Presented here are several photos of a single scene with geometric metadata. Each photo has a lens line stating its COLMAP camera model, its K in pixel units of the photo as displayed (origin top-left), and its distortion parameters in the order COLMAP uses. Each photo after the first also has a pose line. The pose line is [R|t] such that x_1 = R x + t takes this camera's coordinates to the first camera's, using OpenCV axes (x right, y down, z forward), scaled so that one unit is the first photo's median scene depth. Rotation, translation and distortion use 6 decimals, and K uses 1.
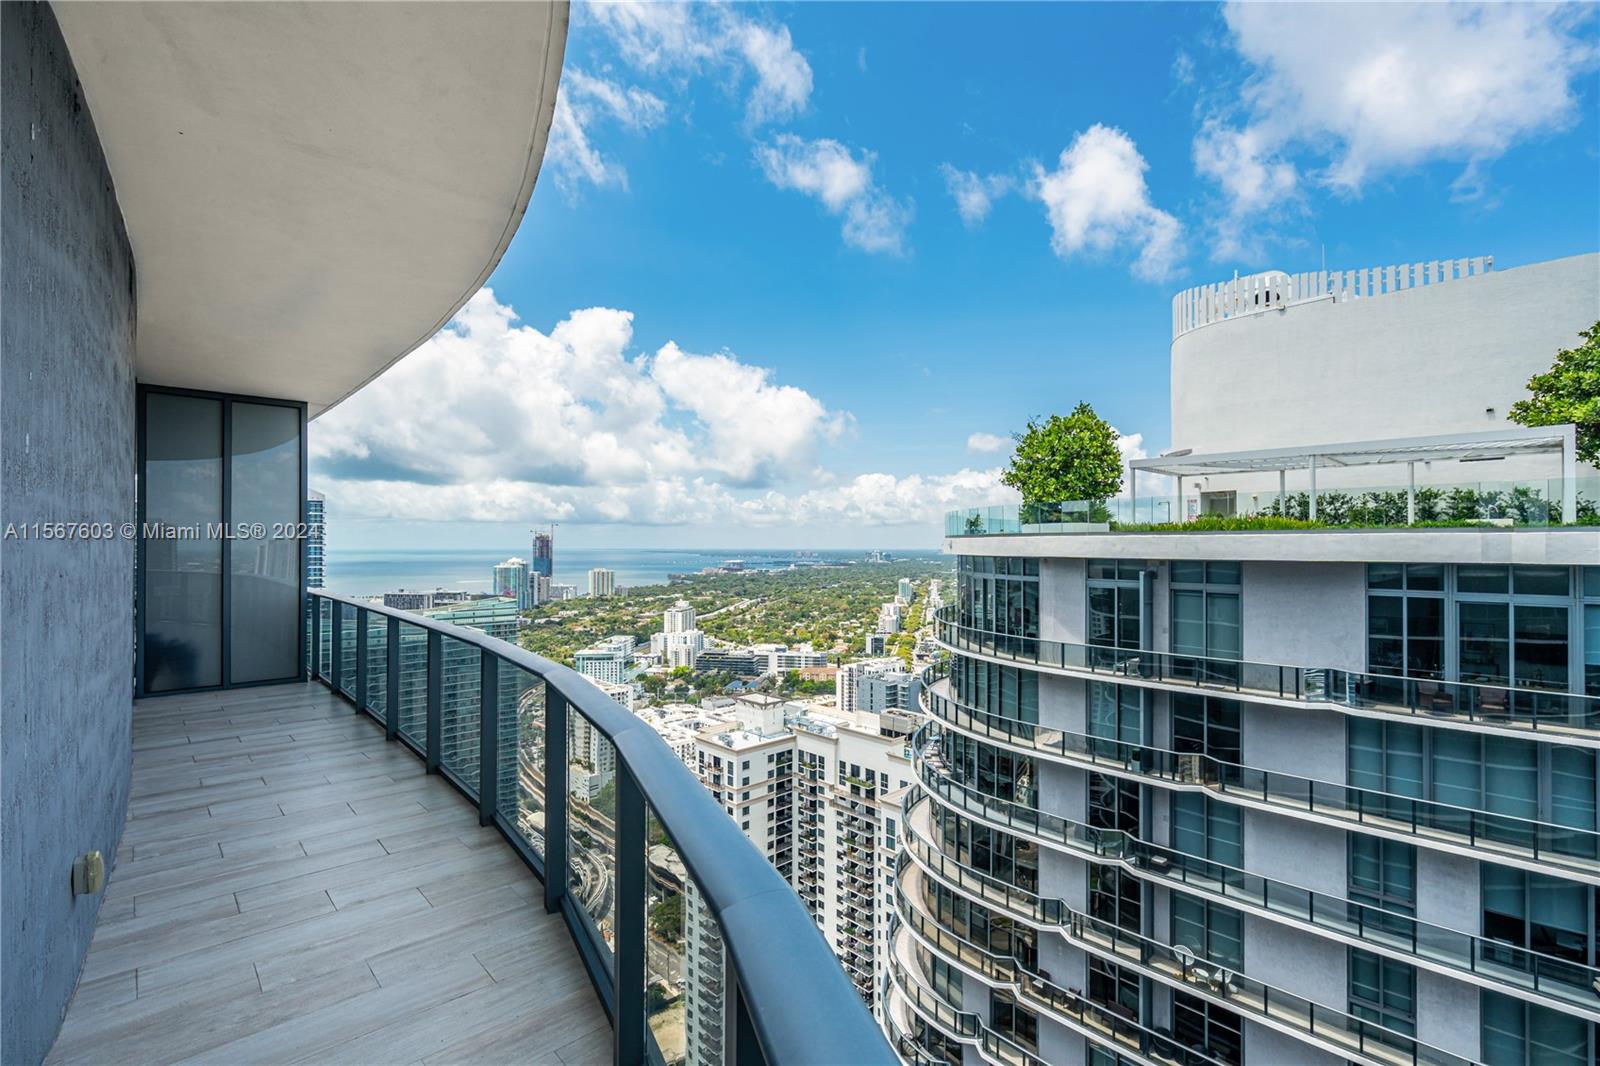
lens RADIAL K [[699.4, 0, 784.7], [0, 699.4, 542.7], [0, 0, 1]] dist [0.000521, -0.005003]
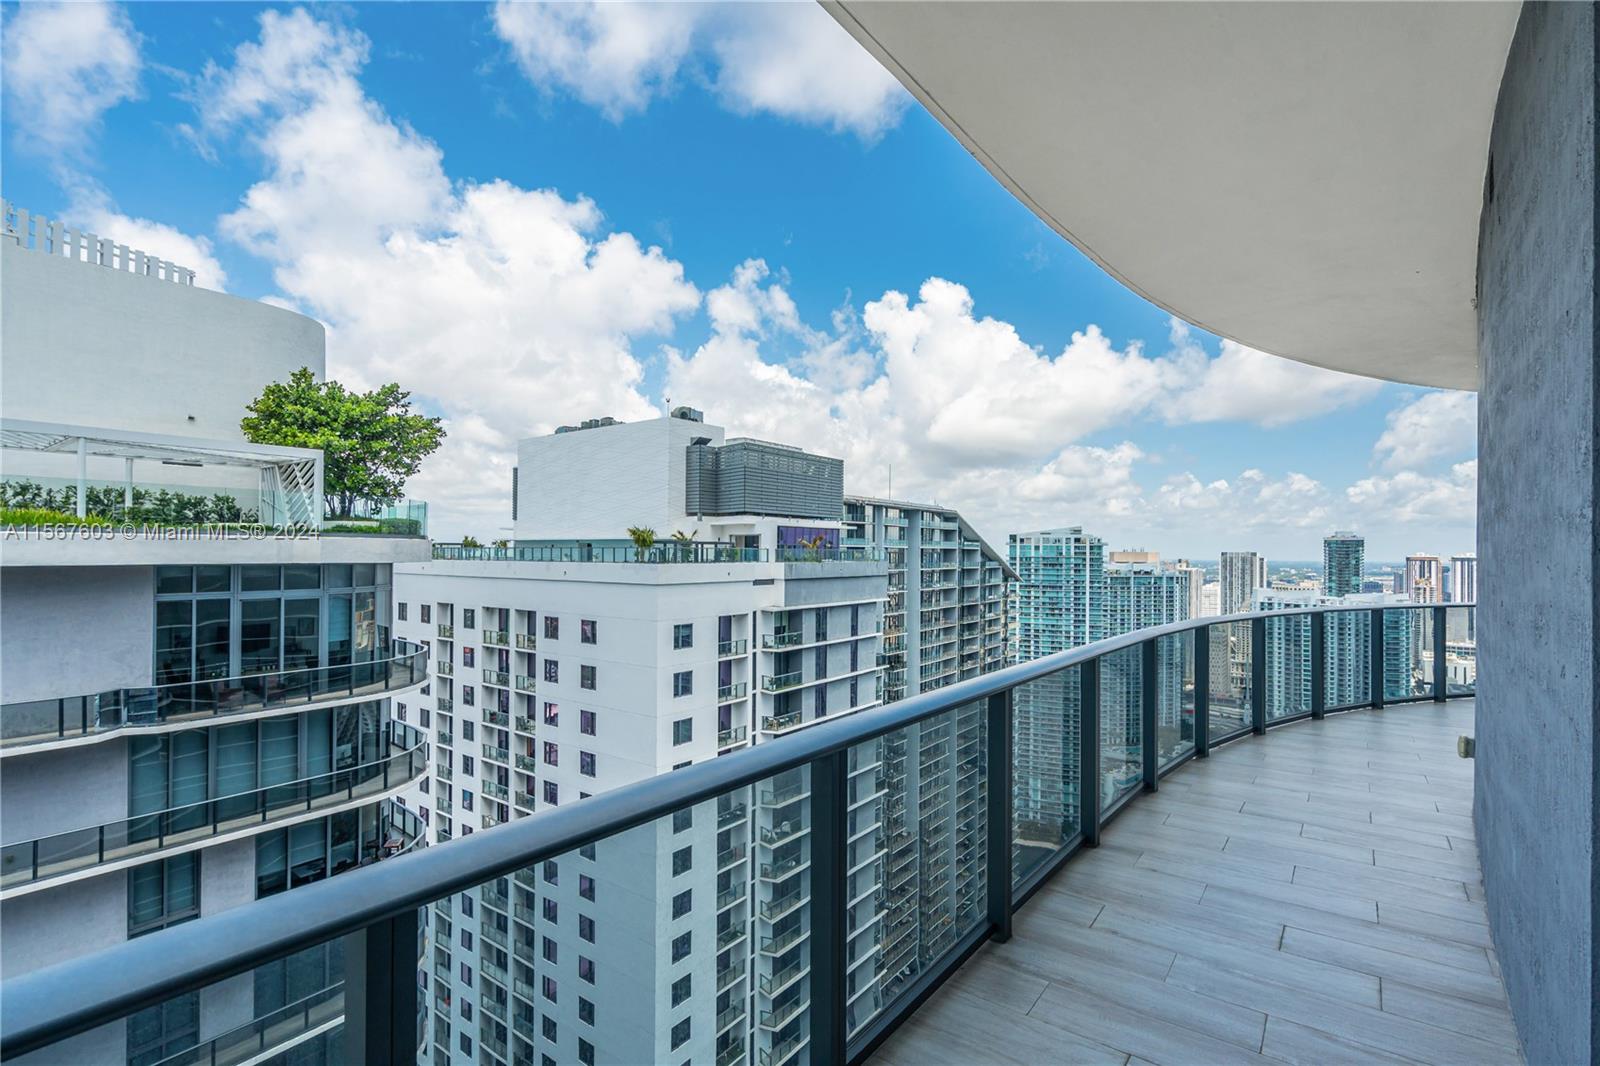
lens RADIAL K [[750.4, 0, 800.7], [0, 750.4, 546.9], [0, 0, 1]] dist [0.000580, -0.000031]
pose [[-0.188143, 0.004264, 0.982132, -0.301761], [-0.010353, 0.999926, -0.006325, 0.001164], [-0.982087, -0.011358, -0.188085, 0.351802]]
